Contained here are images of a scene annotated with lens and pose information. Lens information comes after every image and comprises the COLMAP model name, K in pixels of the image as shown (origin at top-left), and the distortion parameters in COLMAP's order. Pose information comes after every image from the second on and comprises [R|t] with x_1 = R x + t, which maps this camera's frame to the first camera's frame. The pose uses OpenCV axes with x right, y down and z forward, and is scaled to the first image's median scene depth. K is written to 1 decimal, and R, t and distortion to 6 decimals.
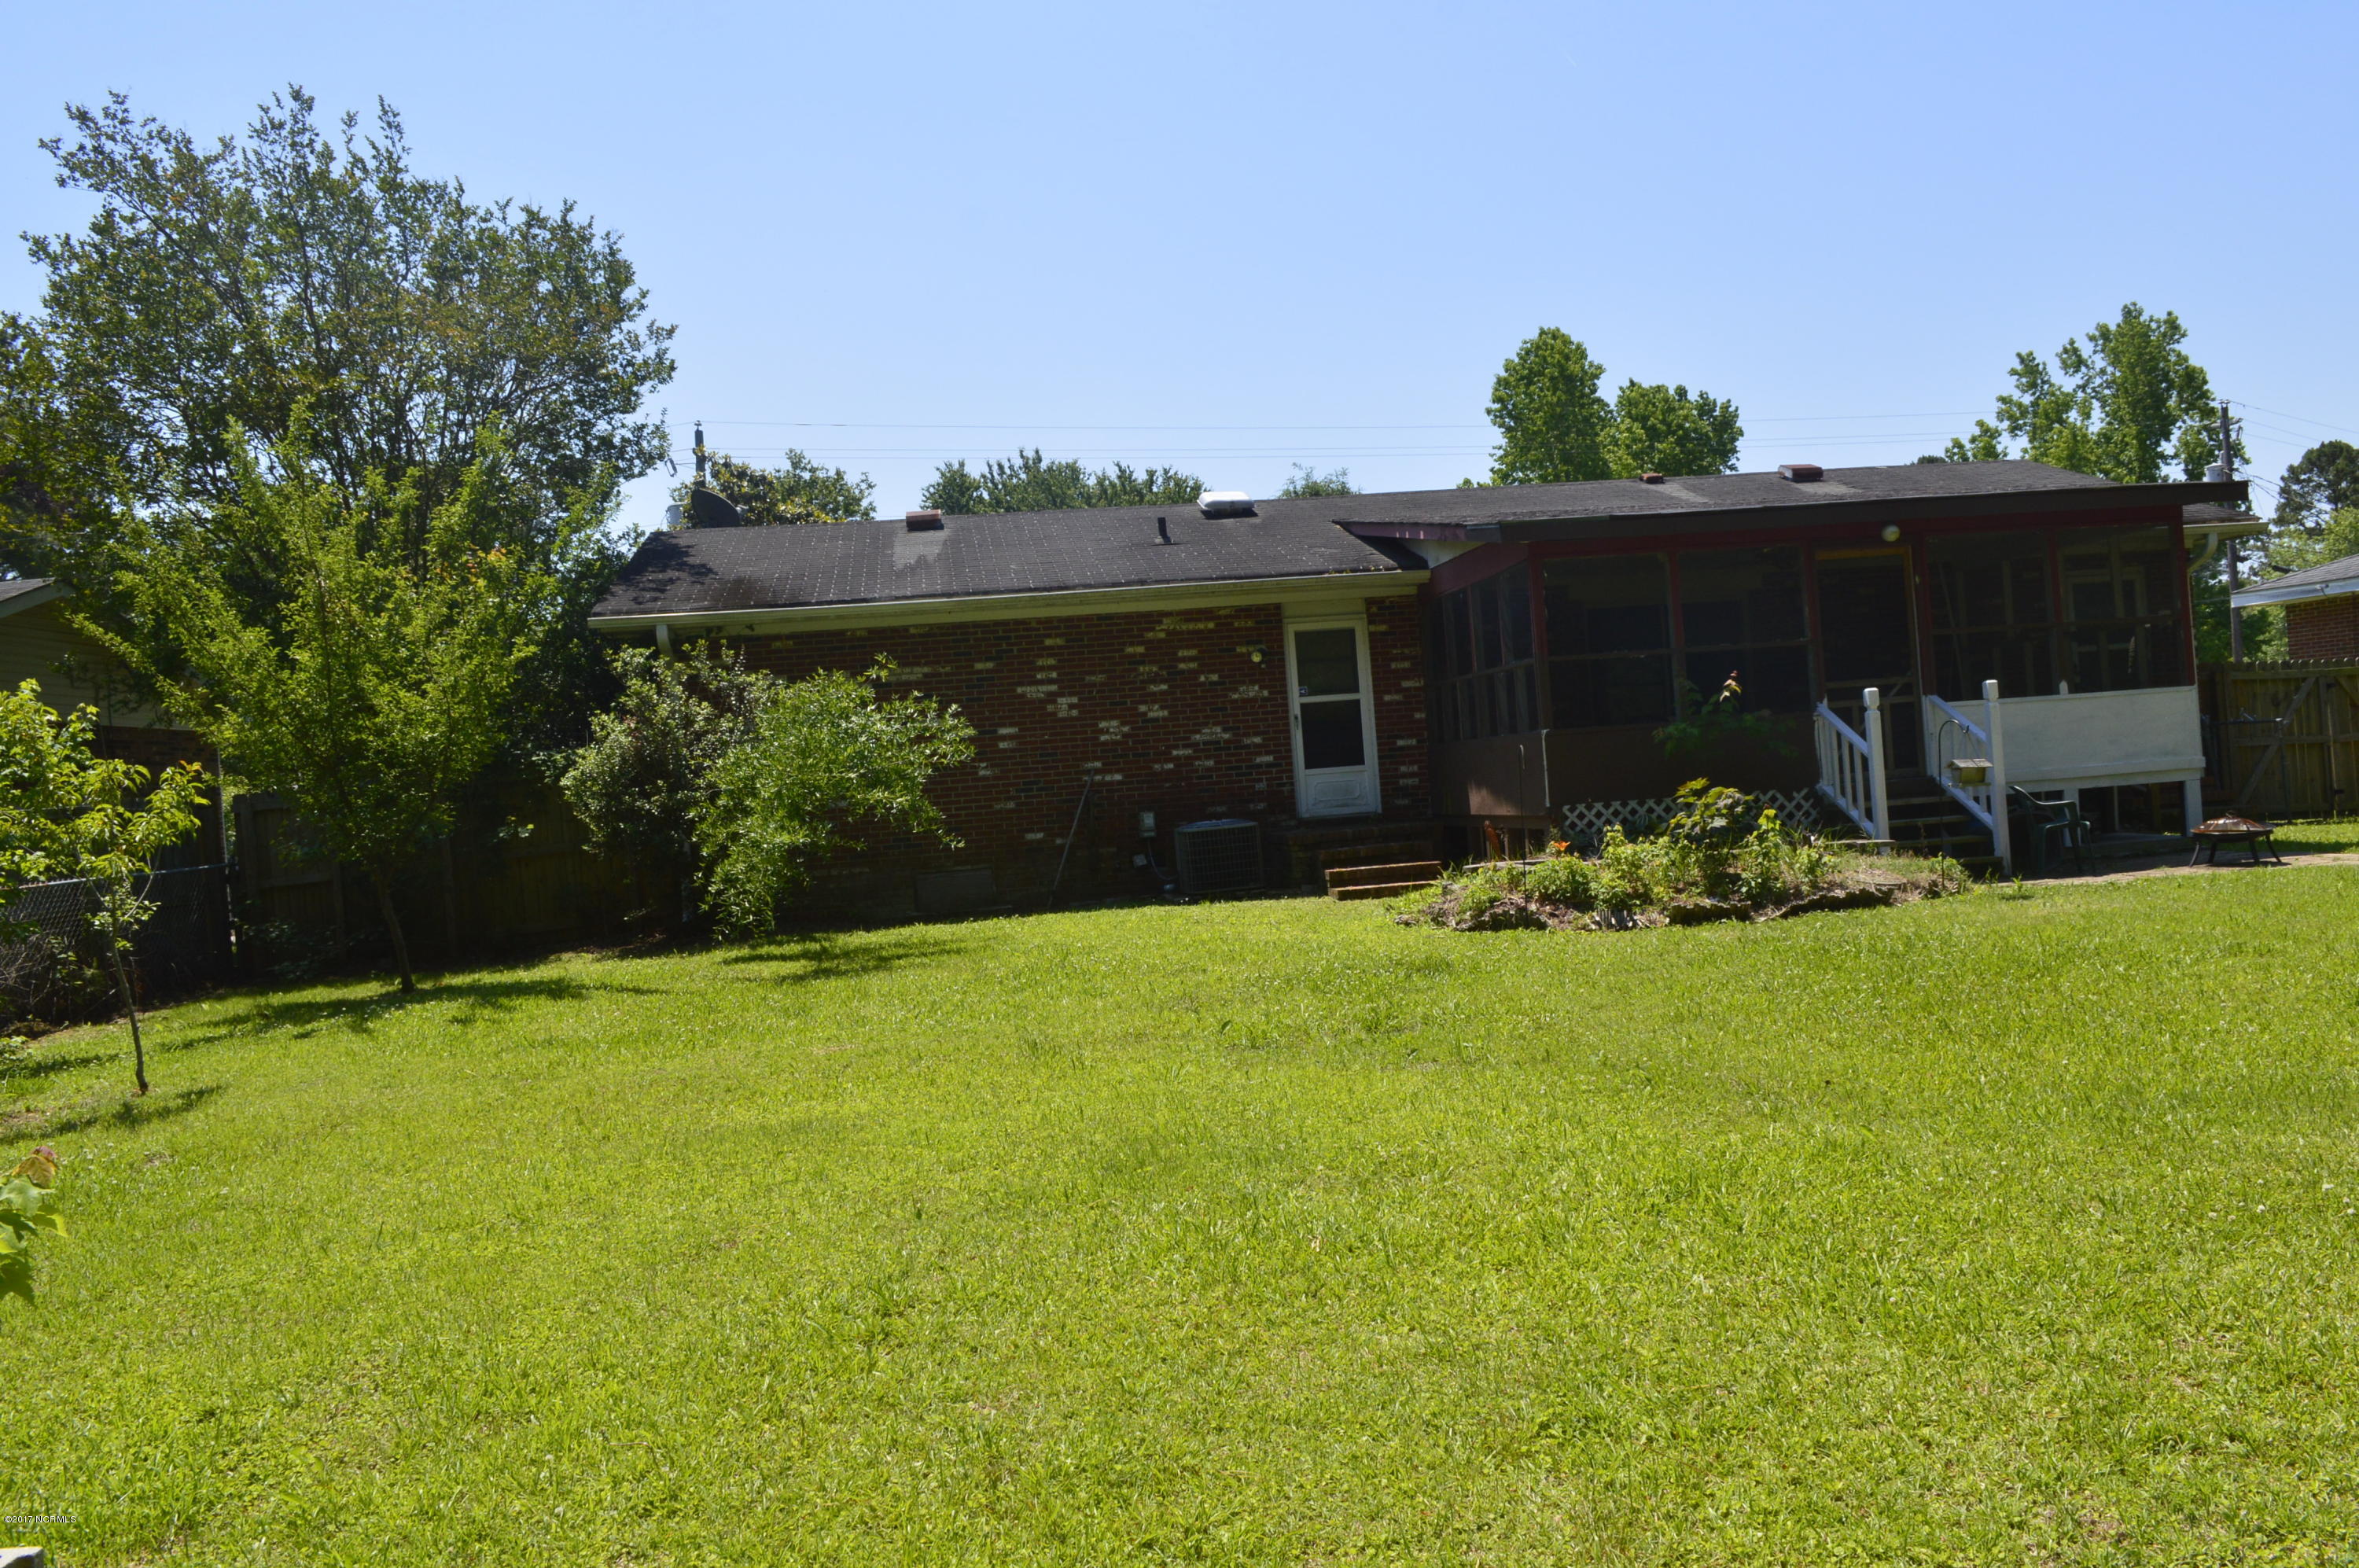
lens RADIAL K [[1856.8, 0, 1204.1], [0, 1856.8, 761.1], [0, 0, 1]] dist [-0.014928, 0.003230]
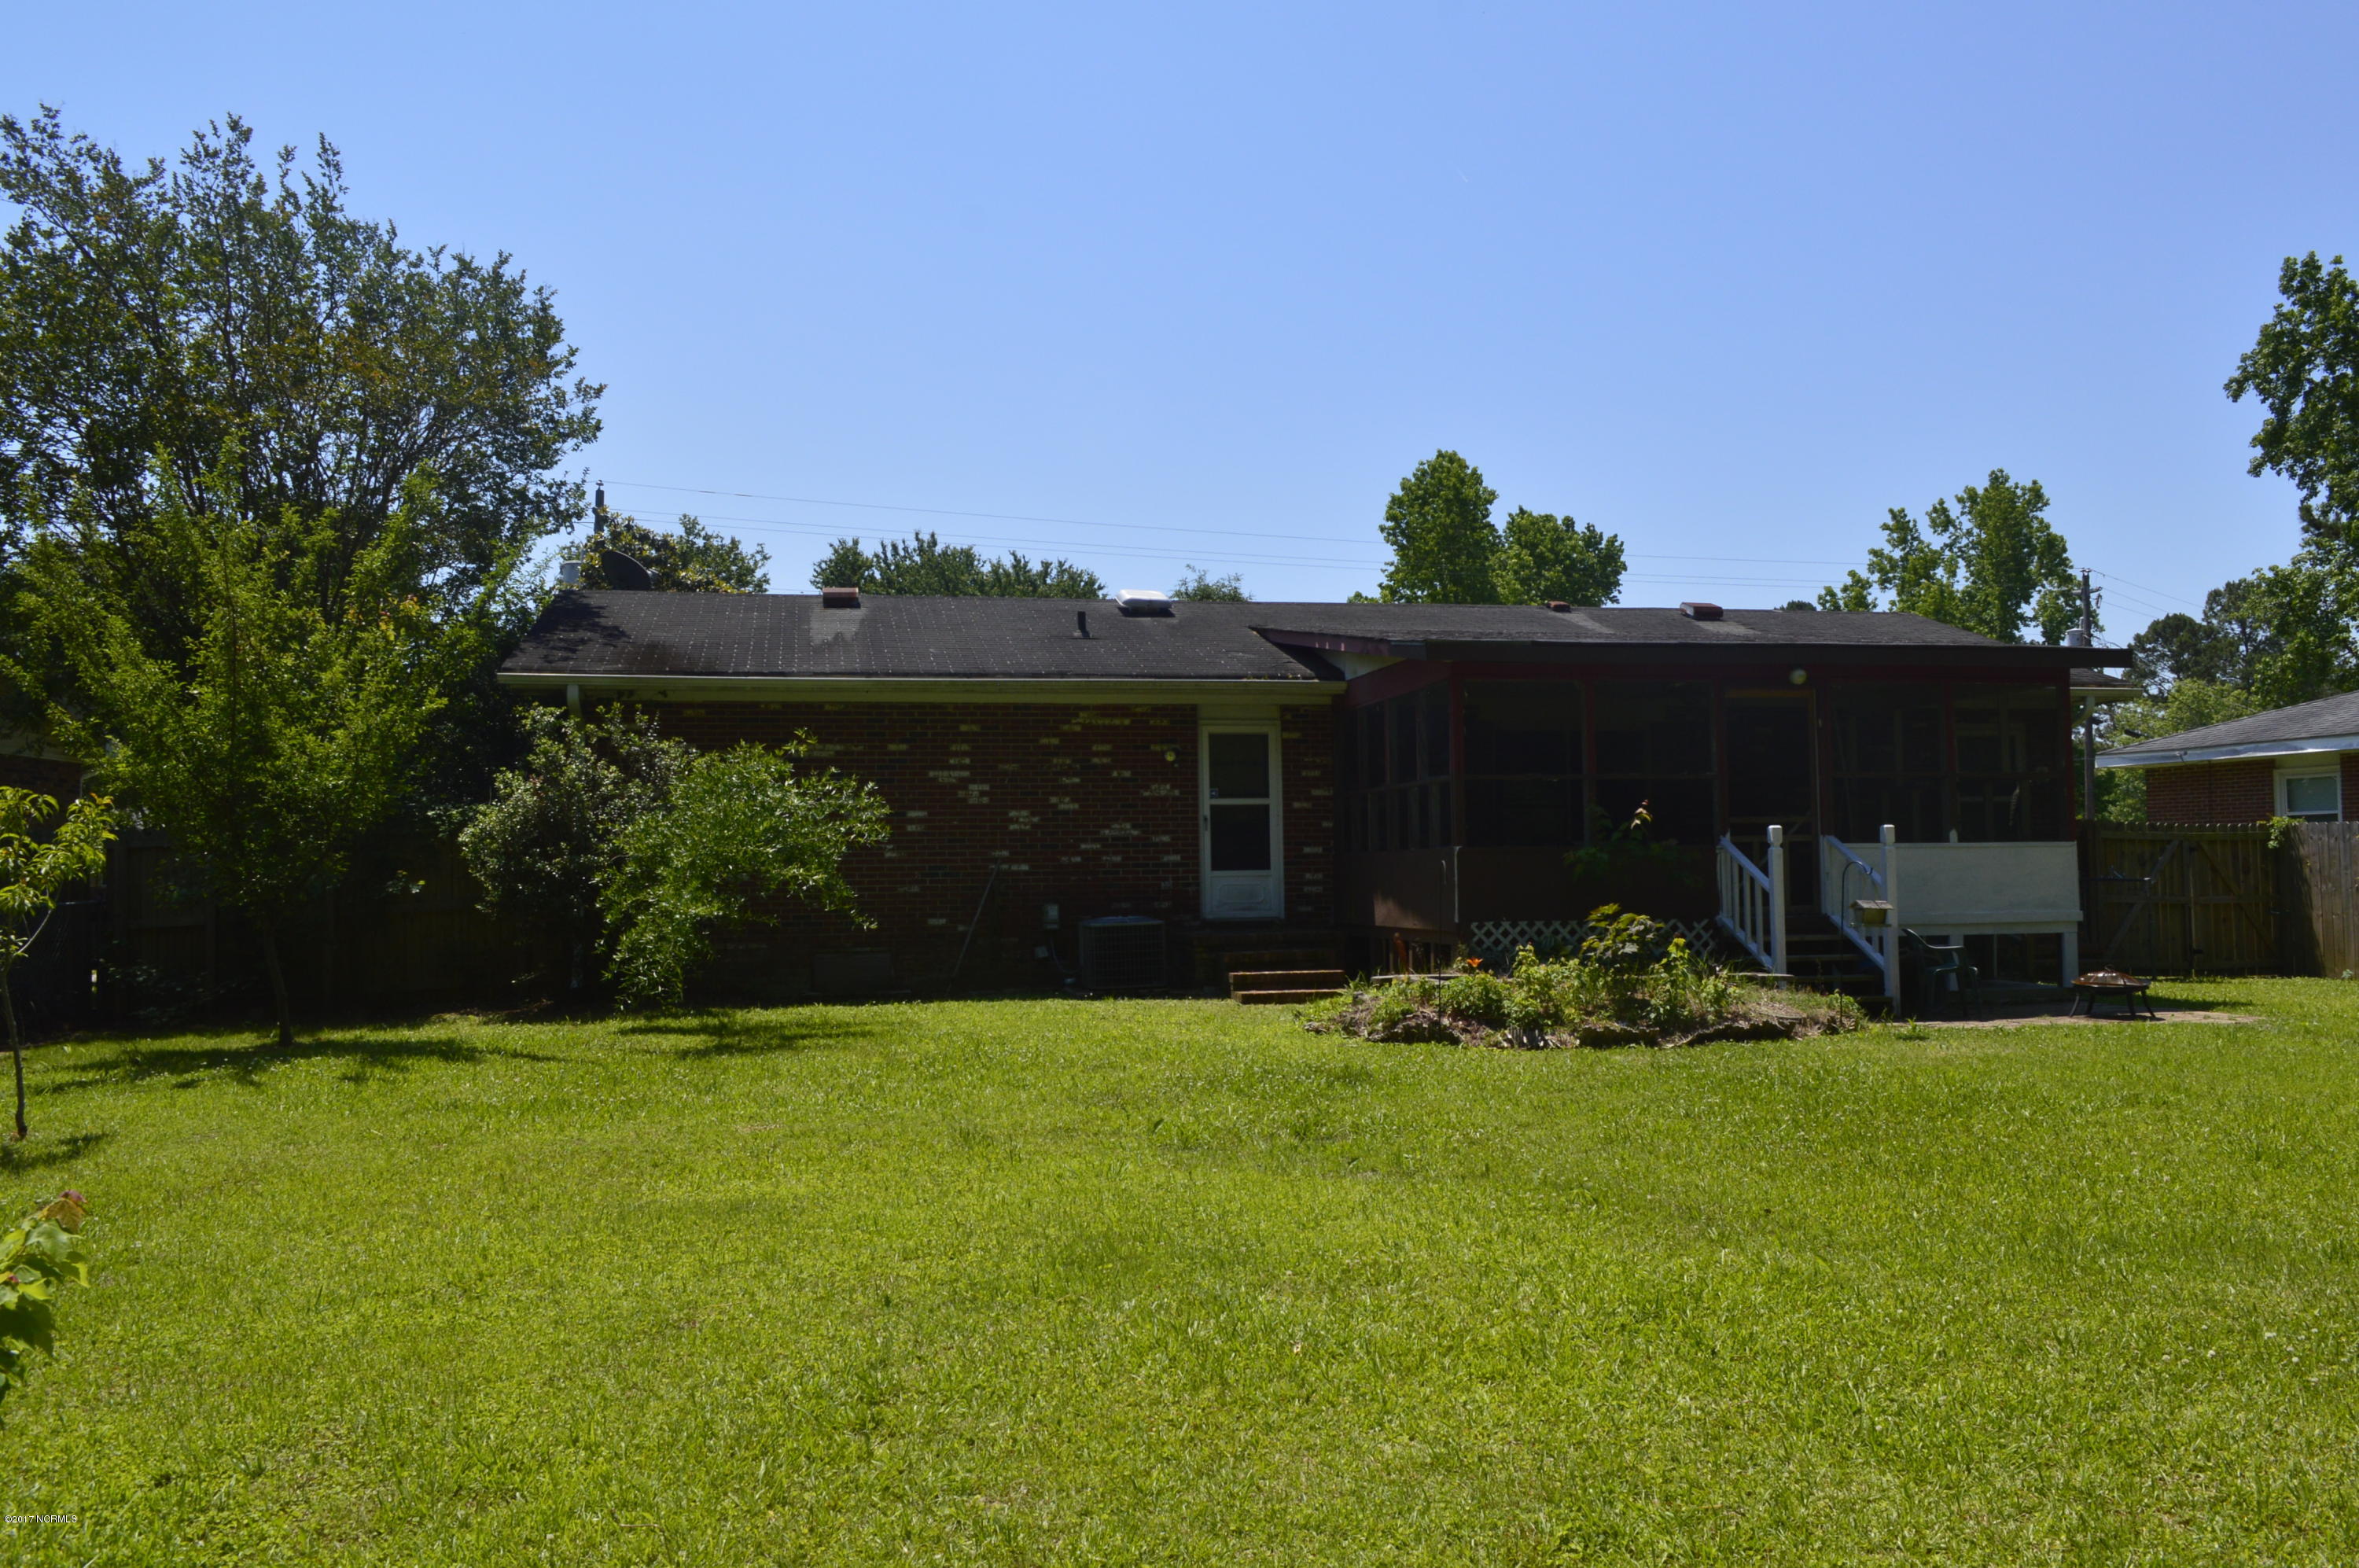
lens RADIAL K [[1856.8, 0, 1202.9], [0, 1856.8, 770.3], [0, 0, 1]] dist [-0.014928, 0.003230]
pose [[0.995684, 0.063875, 0.067329, -0.025756], [-0.060610, 0.996935, -0.049461, 0.000278], [-0.070282, 0.045167, 0.996504, -0.003321]]
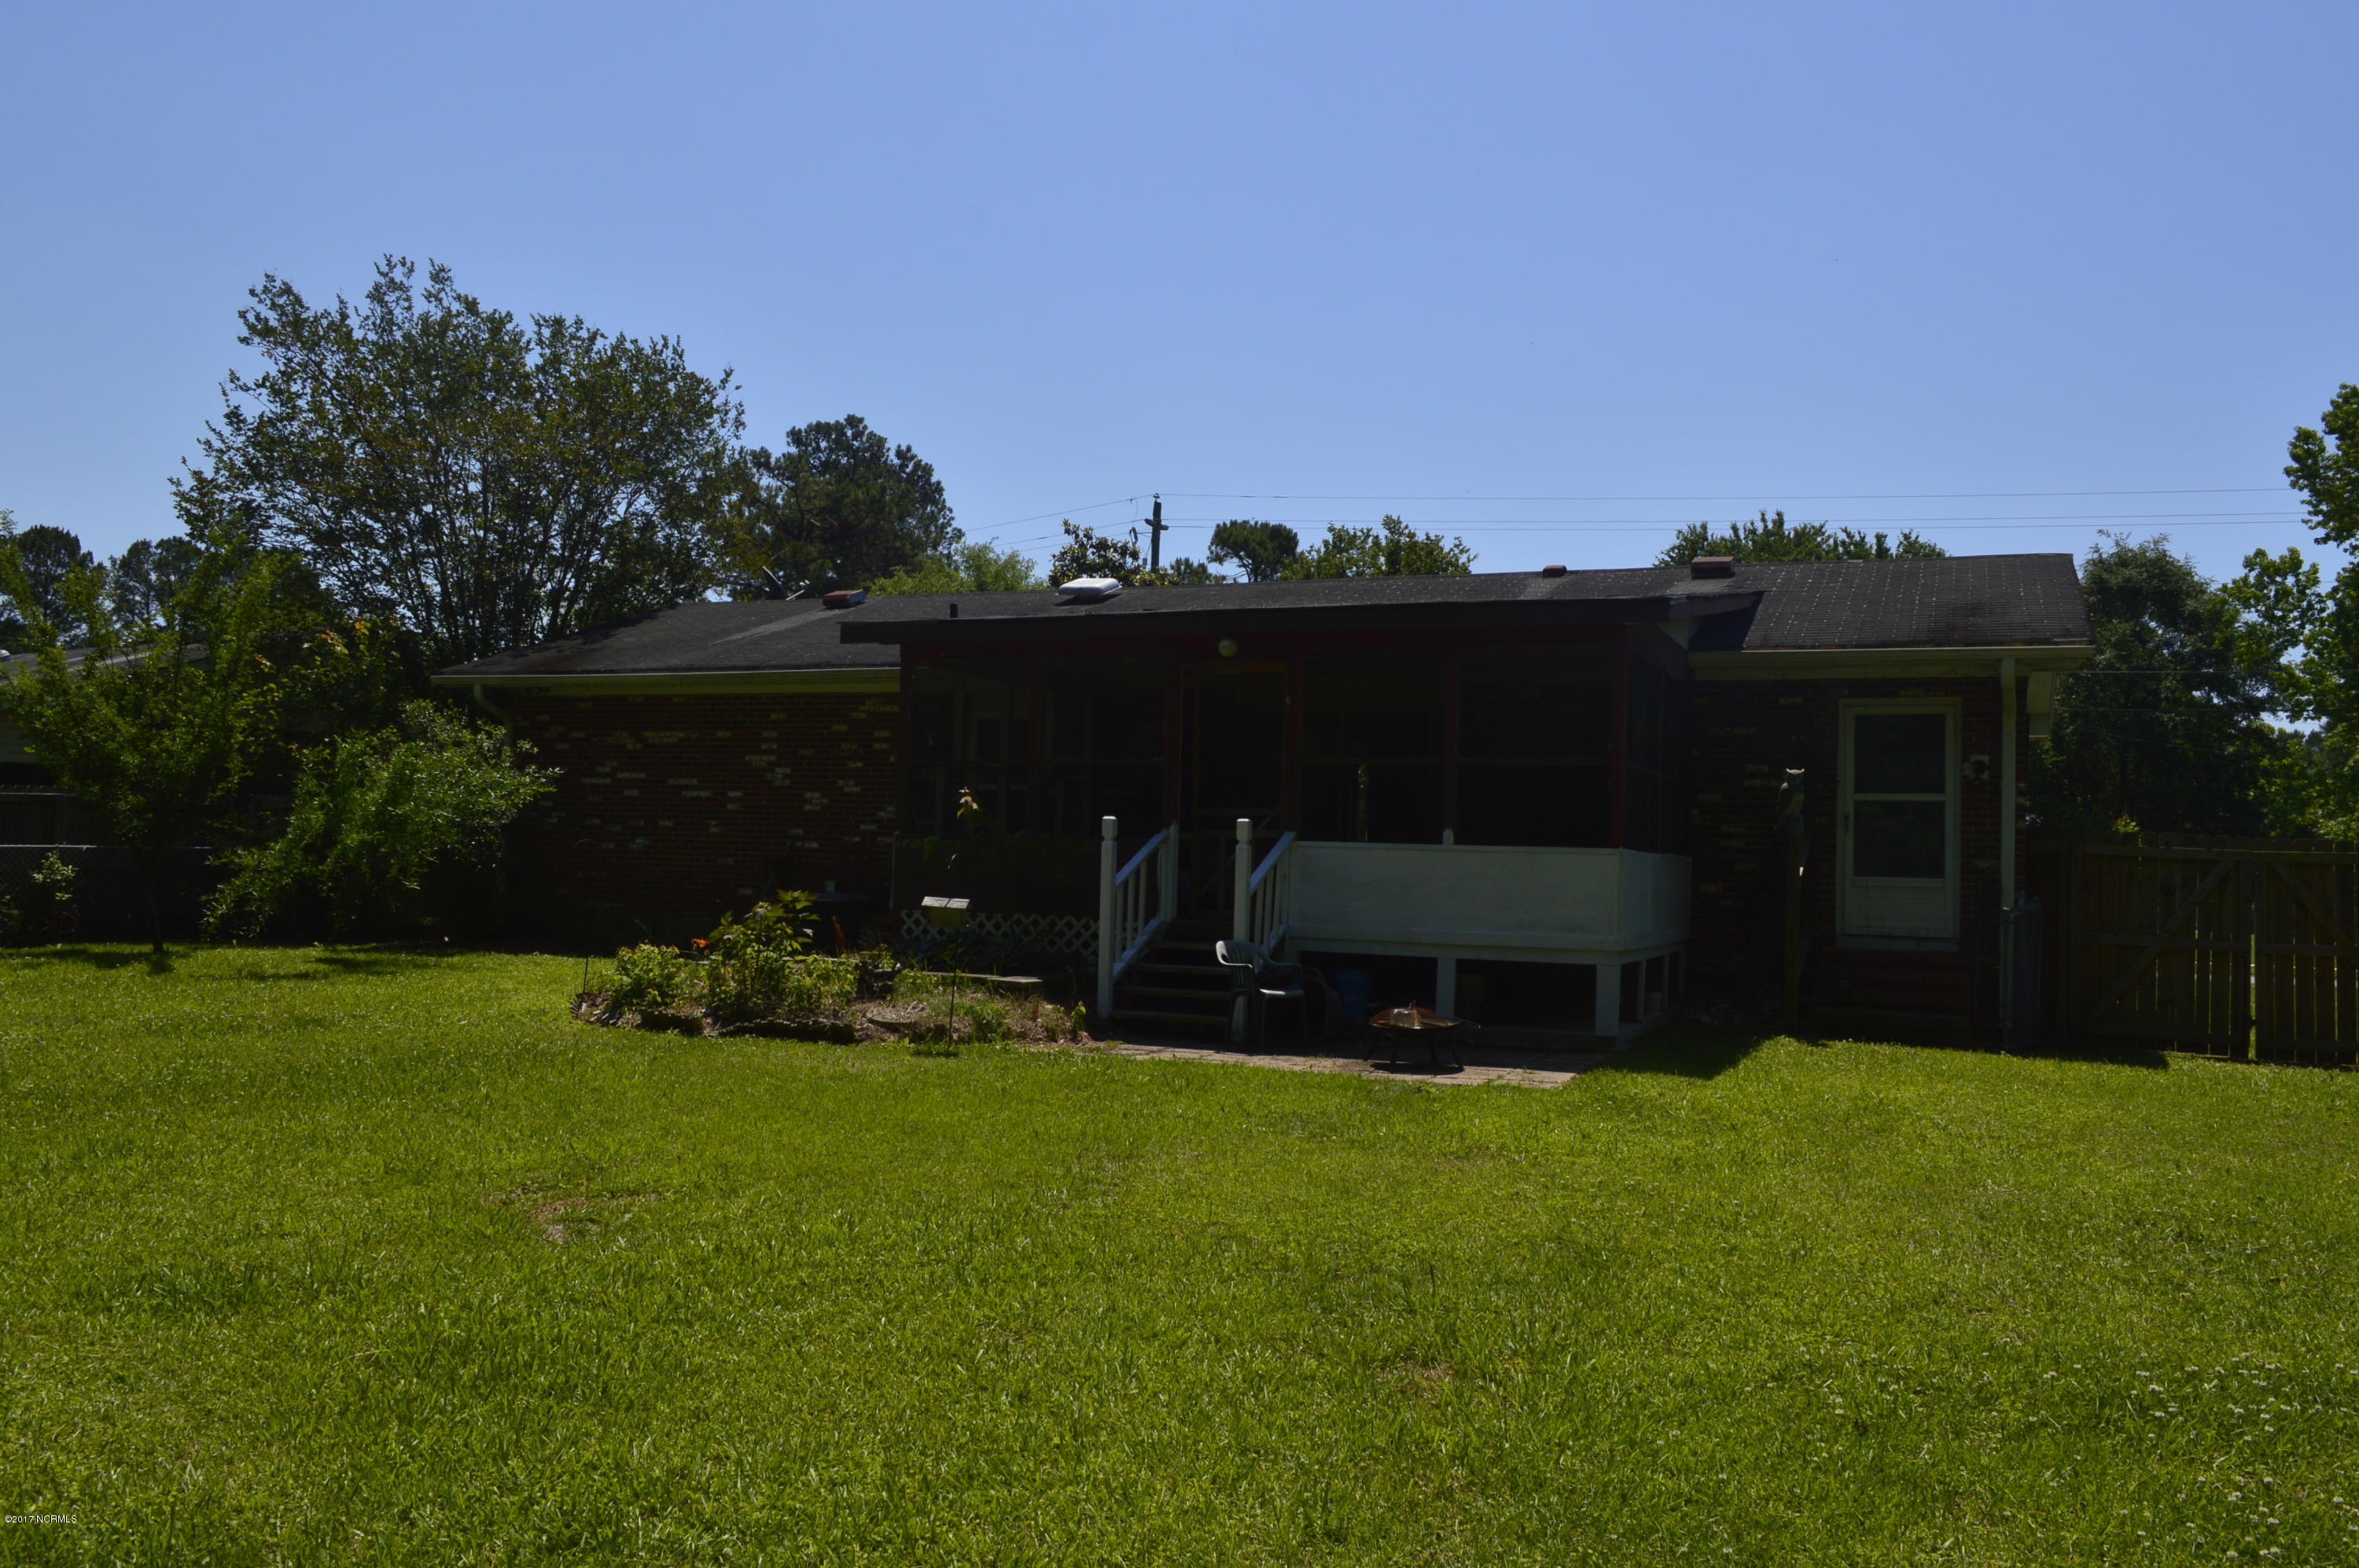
lens RADIAL K [[1856.8, 0, 1163.9], [0, 1856.8, 767.7], [0, 0, 1]] dist [-0.014928, 0.003230]
pose [[0.855697, 0.069465, -0.512794, 0.809382], [-0.082376, 0.996598, -0.002456, -0.060084], [0.510879, 0.044344, 0.858508, 0.216403]]
